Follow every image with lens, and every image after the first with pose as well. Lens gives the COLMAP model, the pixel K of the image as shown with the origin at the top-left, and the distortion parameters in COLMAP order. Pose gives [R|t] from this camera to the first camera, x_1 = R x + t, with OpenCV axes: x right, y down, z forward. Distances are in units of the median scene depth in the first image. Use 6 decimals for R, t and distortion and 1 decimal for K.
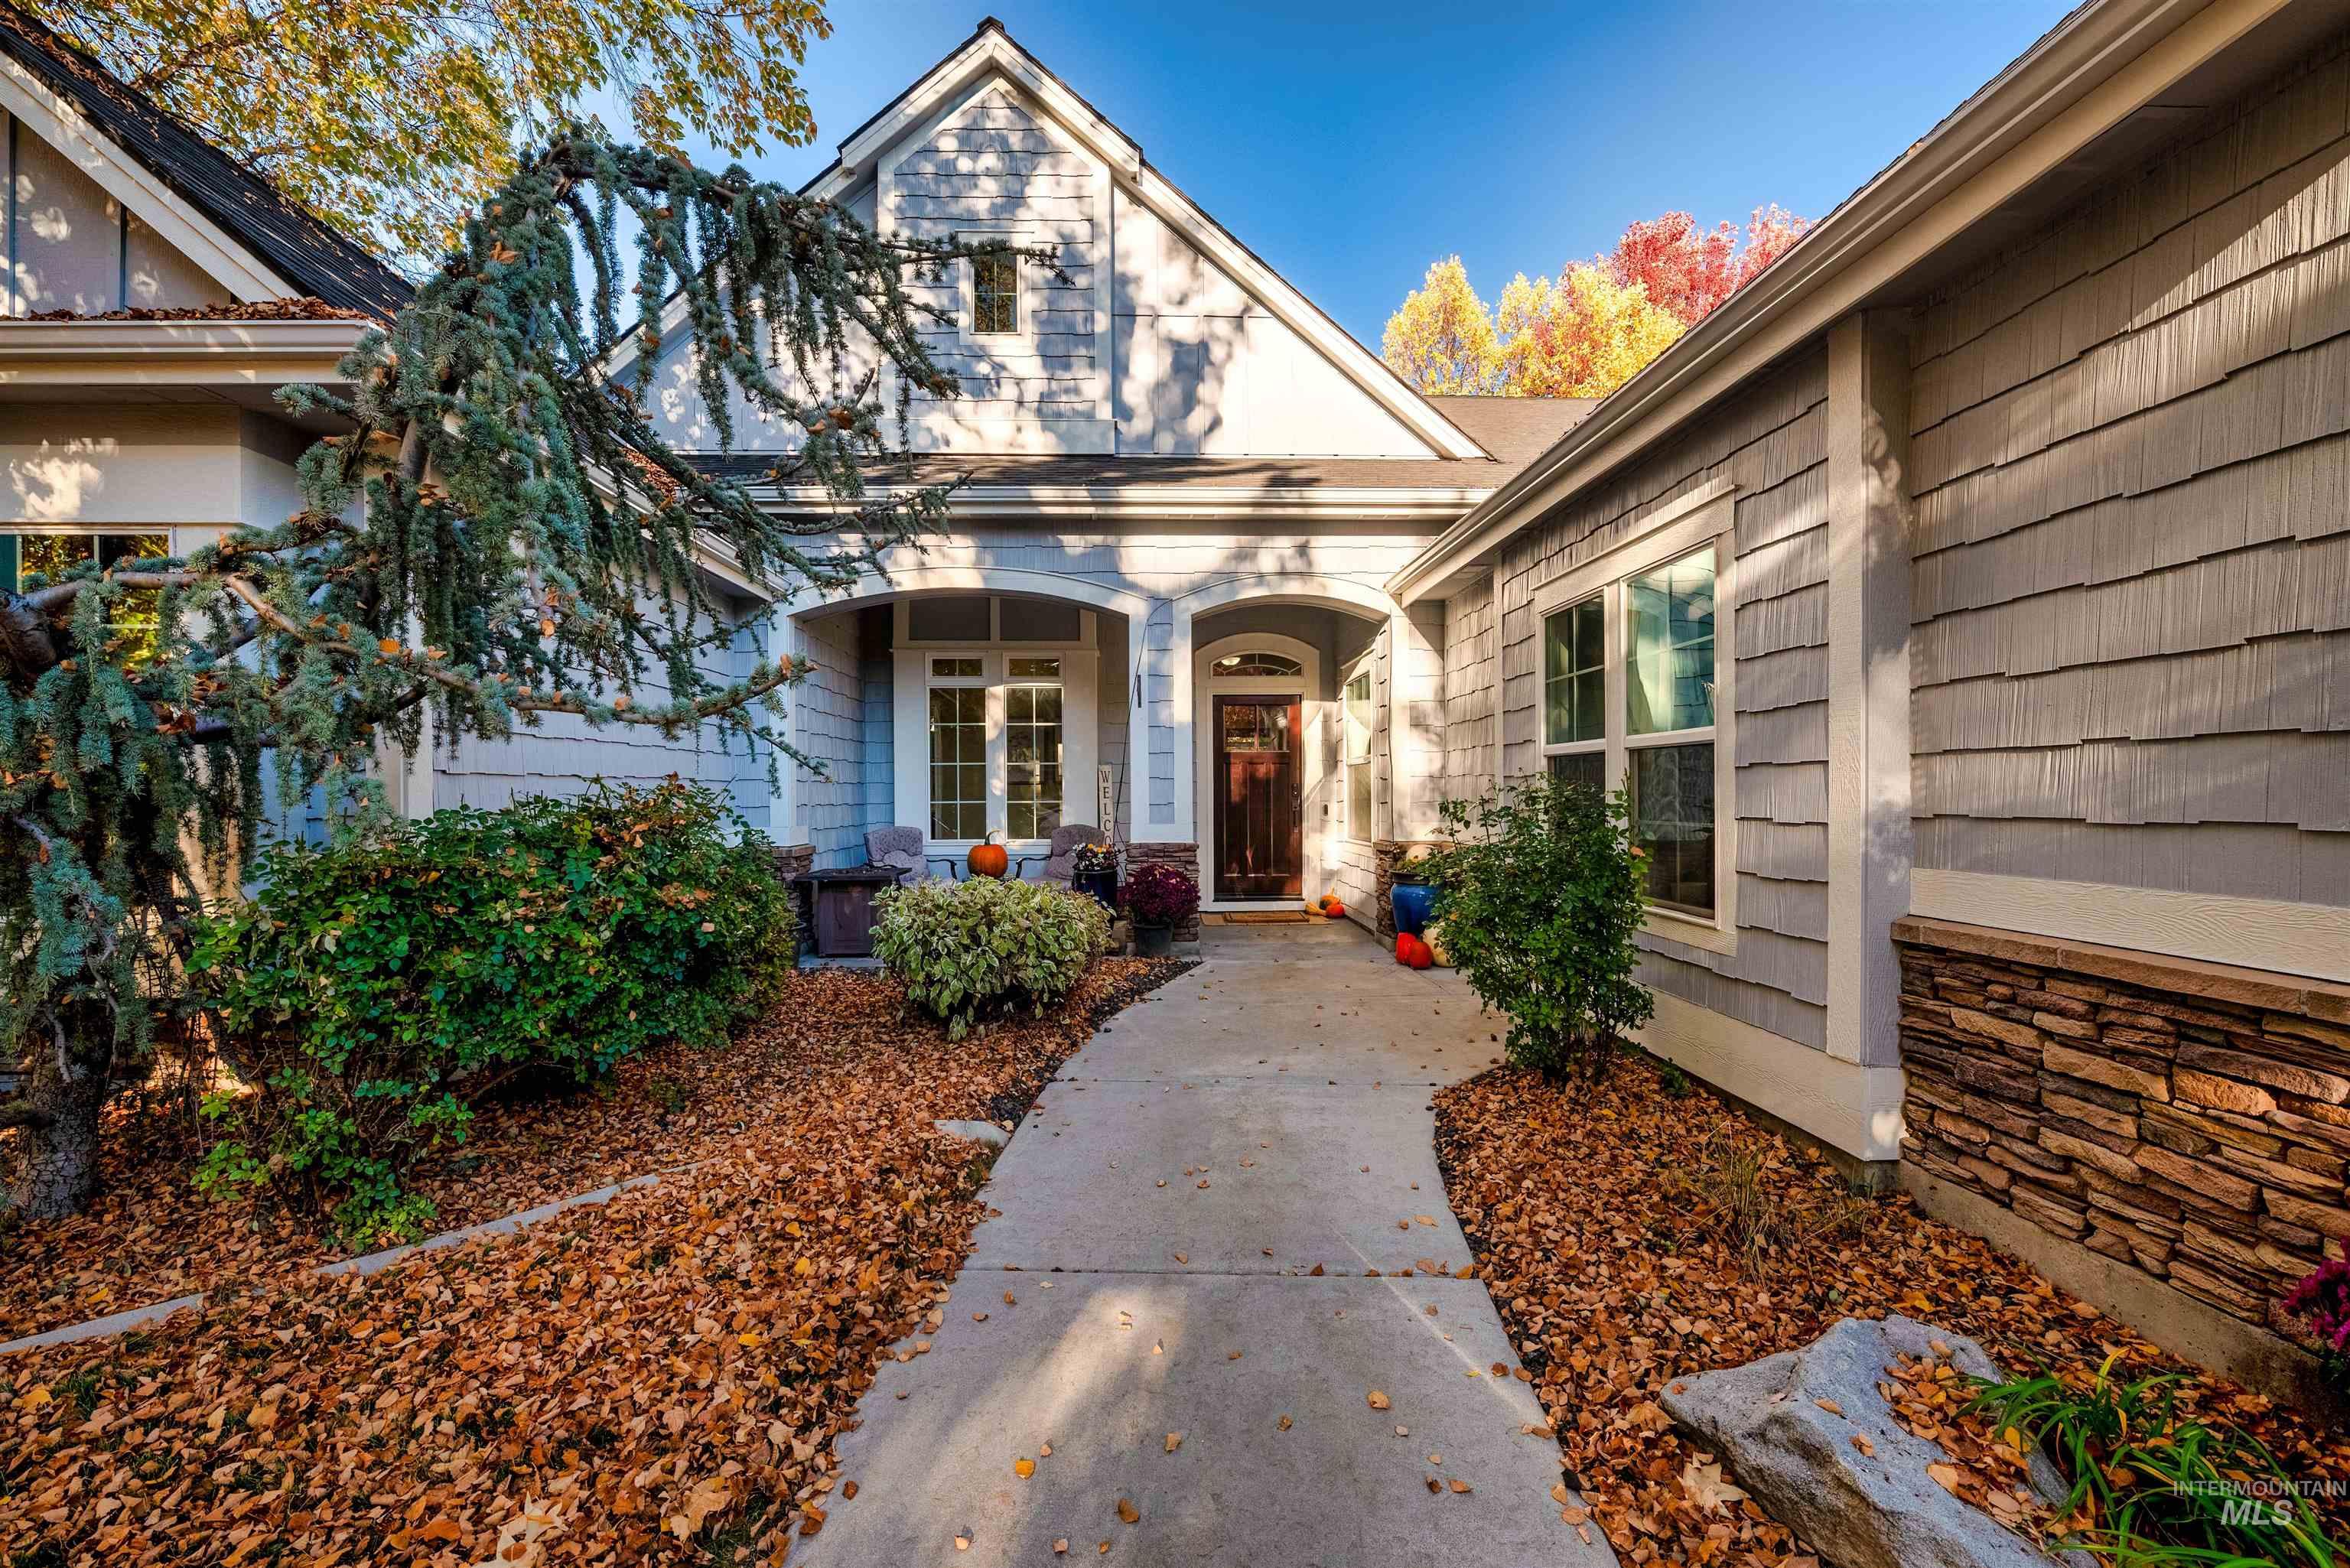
lens RADIAL K [[983.2, 0, 1173.1], [0, 983.2, 785.8], [0, 0, 1]] dist [-0.003892, -0.000207]
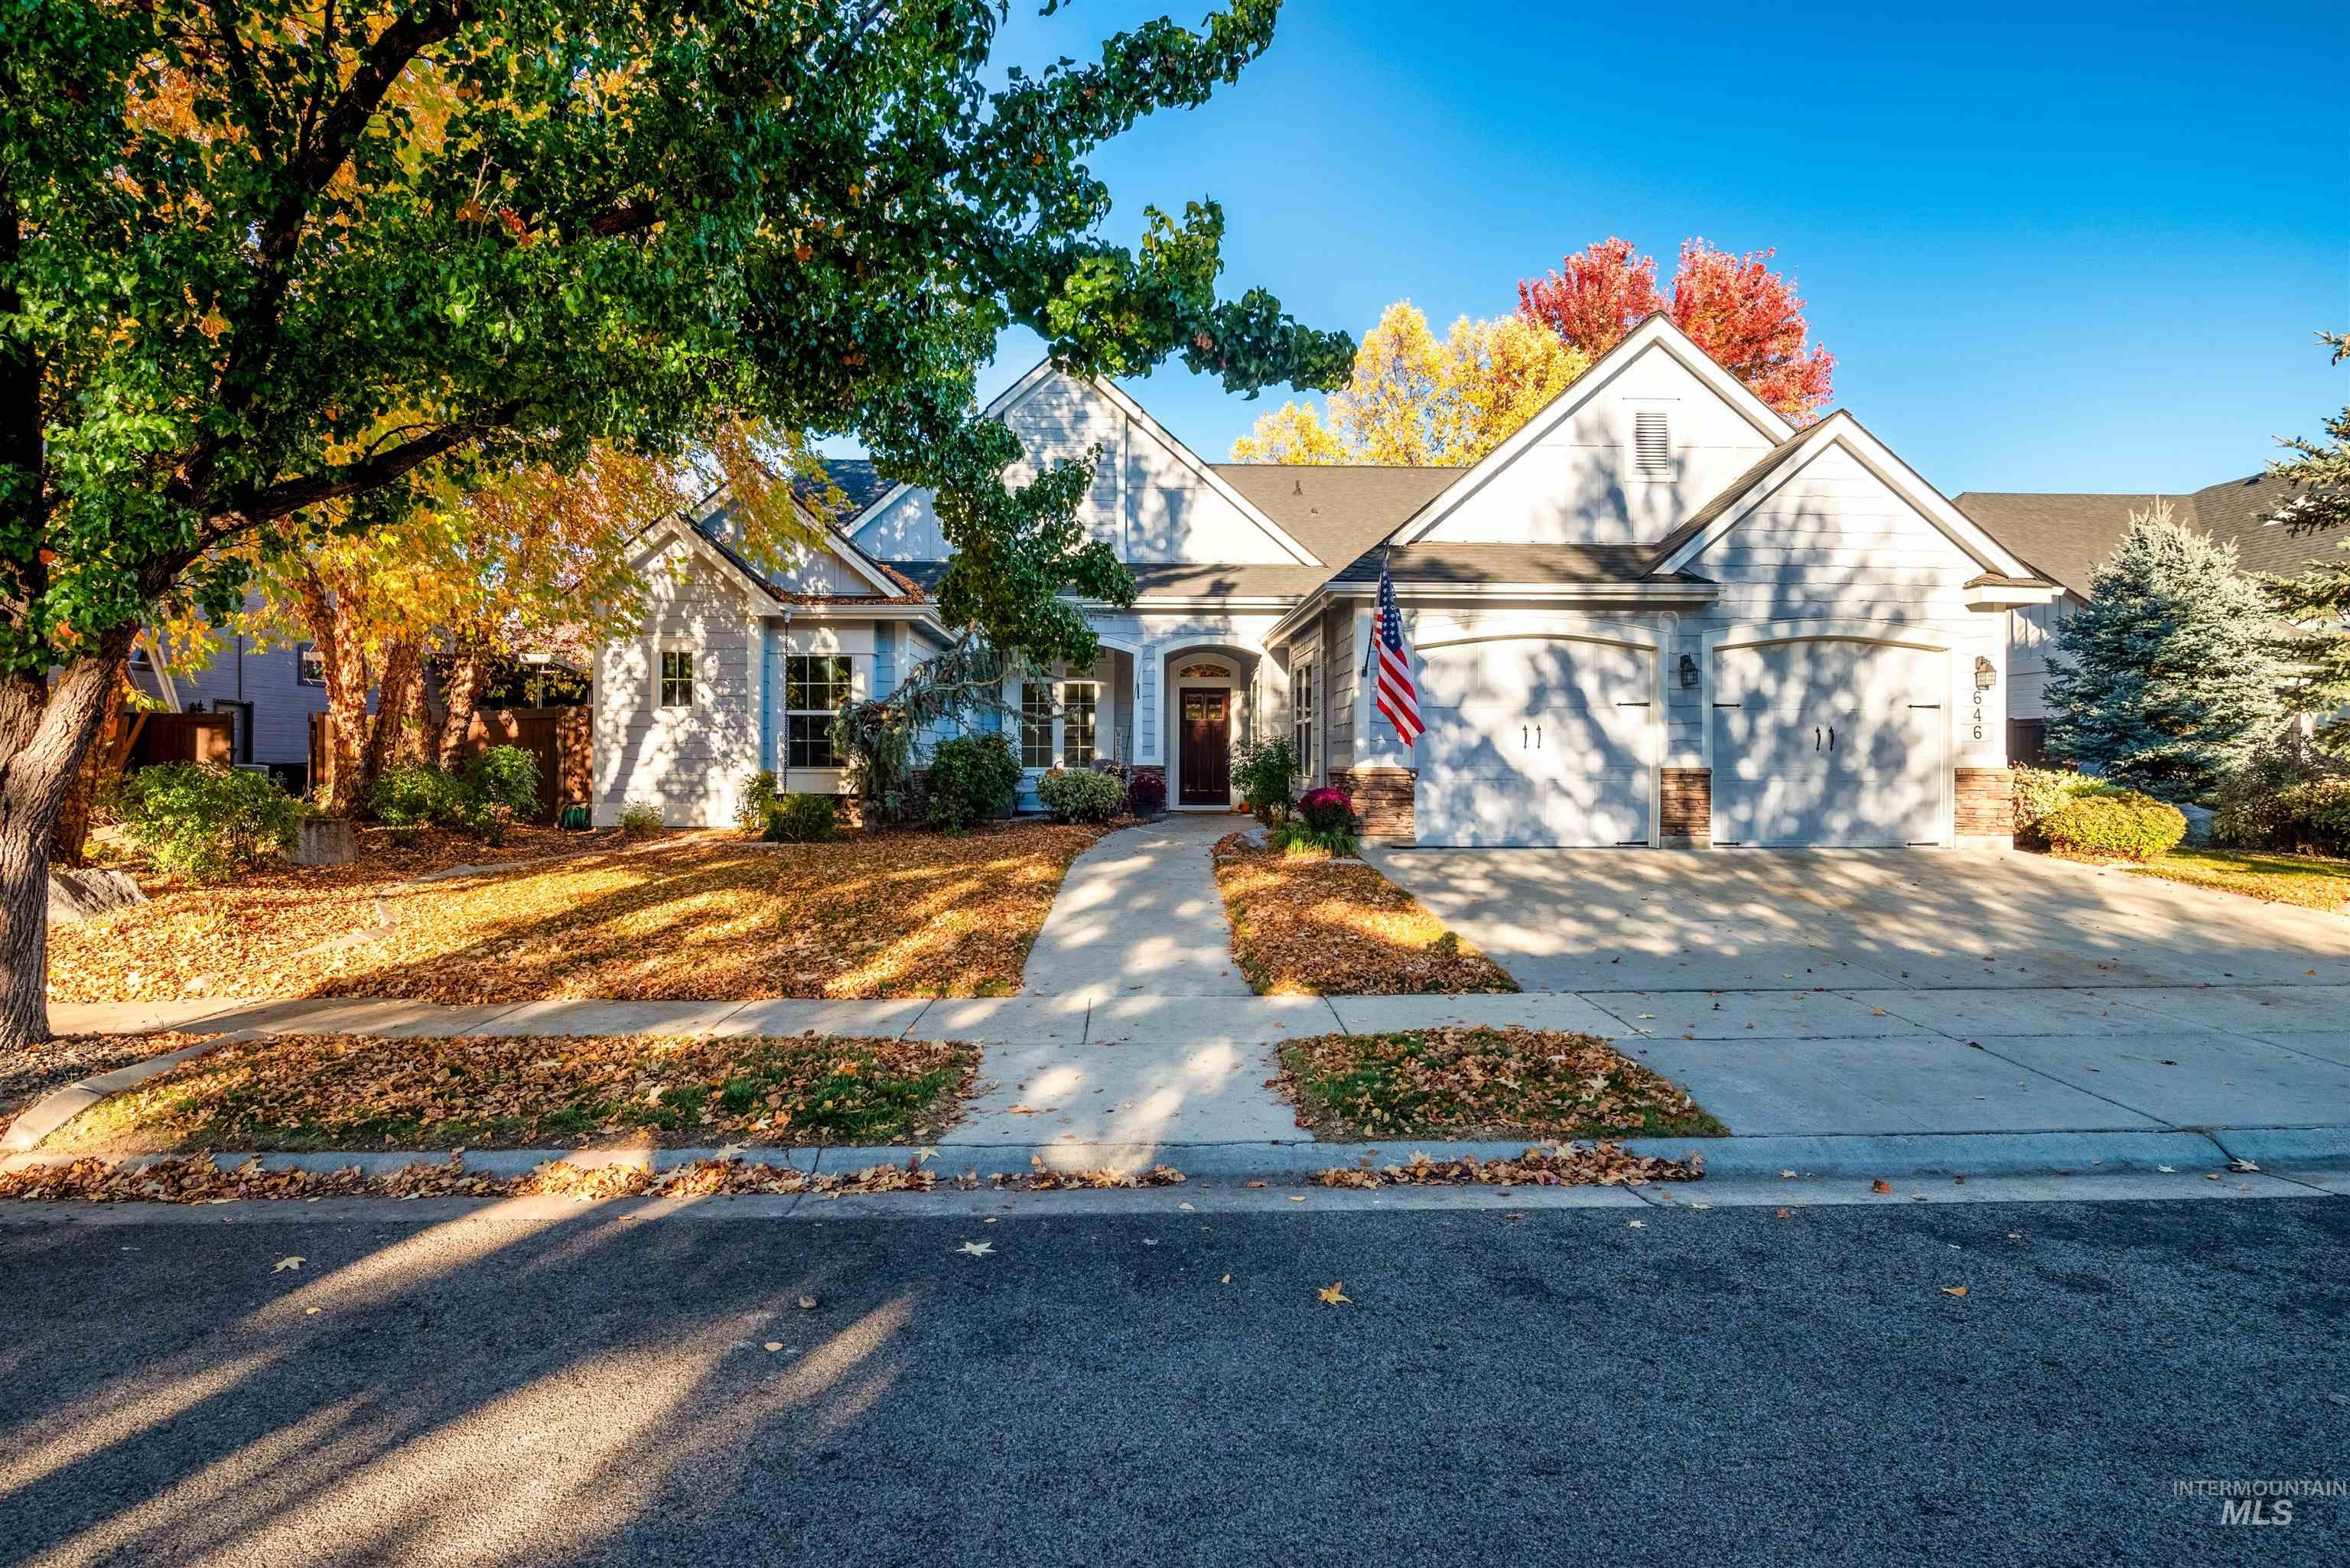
lens RADIAL K [[1250.0, 0, 1197.2], [0, 1250.0, 809.1], [0, 0, 1]] dist [0.037287, 0.000310]
pose [[0.999463, 0.012133, 0.030436, 0.007700], [-0.013218, 0.999275, 0.035710, 0.049307], [-0.029980, -0.036093, 0.998899, -1.411195]]
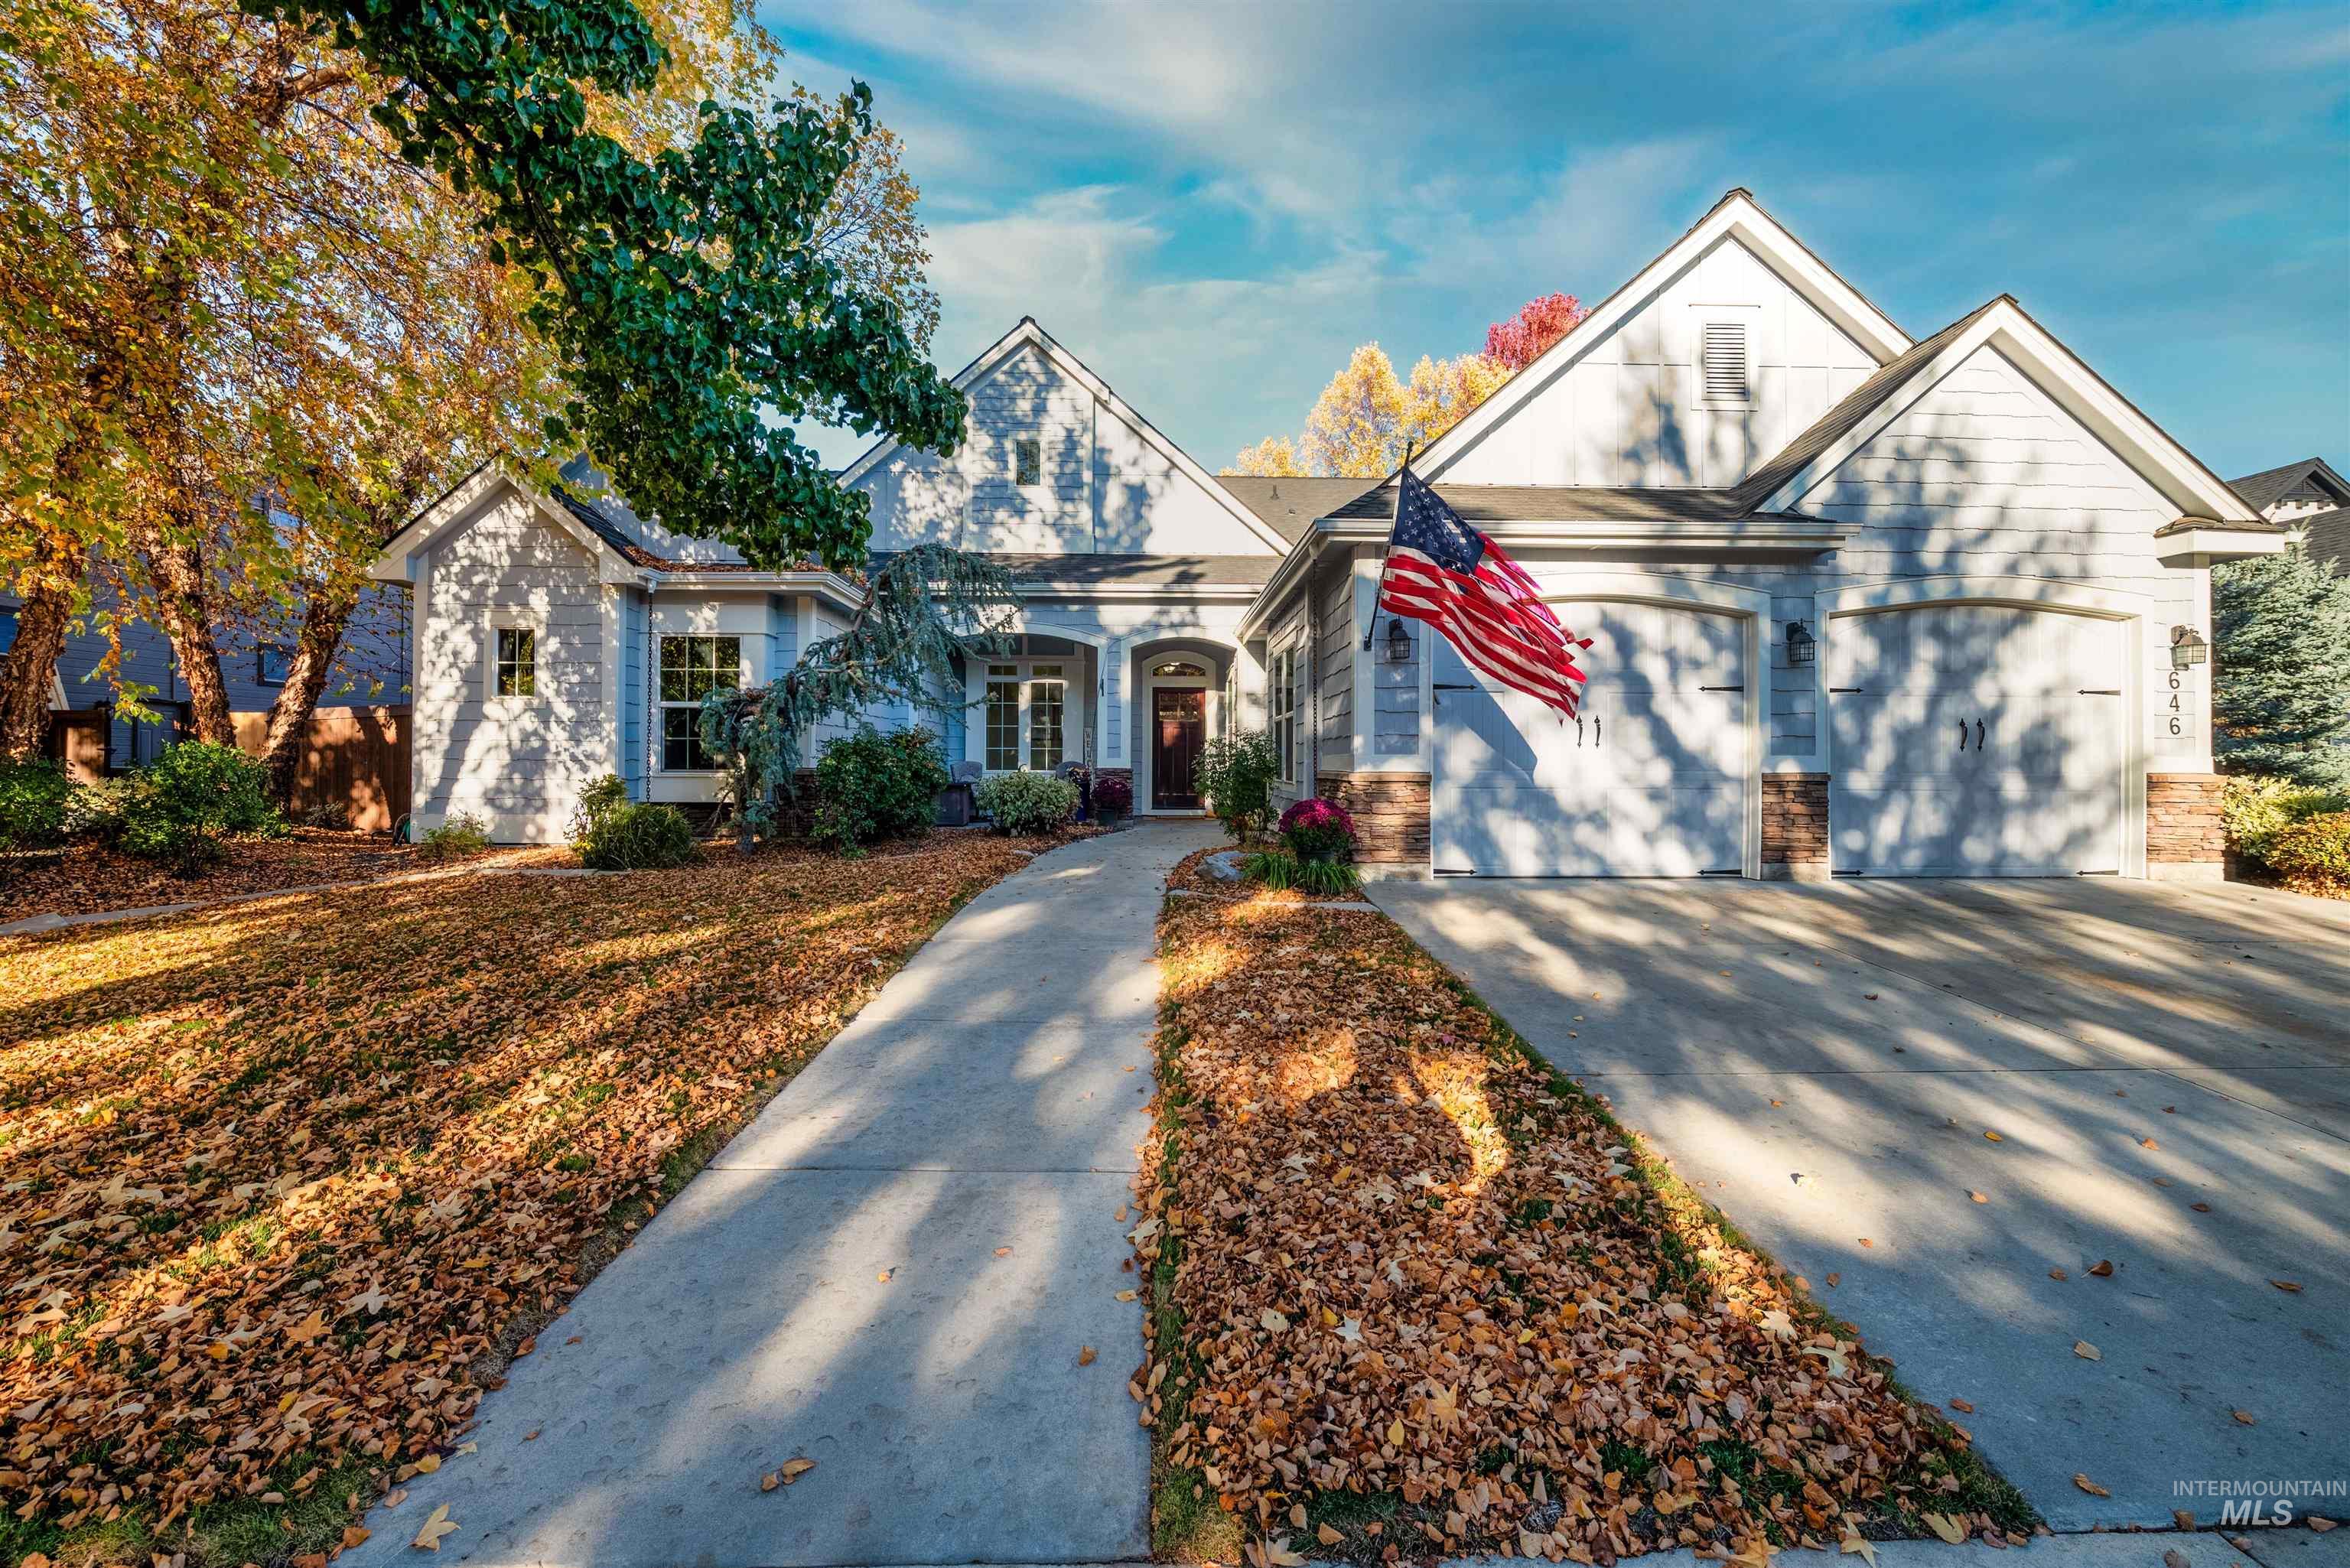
lens RADIAL K [[948.0, 0, 1179.6], [0, 948.0, 784.0], [0, 0, 1]] dist [-0.001905, -0.000367]
pose [[0.999845, 0.012365, 0.012538, 0.078084], [-0.012613, 0.999722, 0.019918, 0.045506], [-0.012288, -0.020073, 0.999723, -0.721569]]
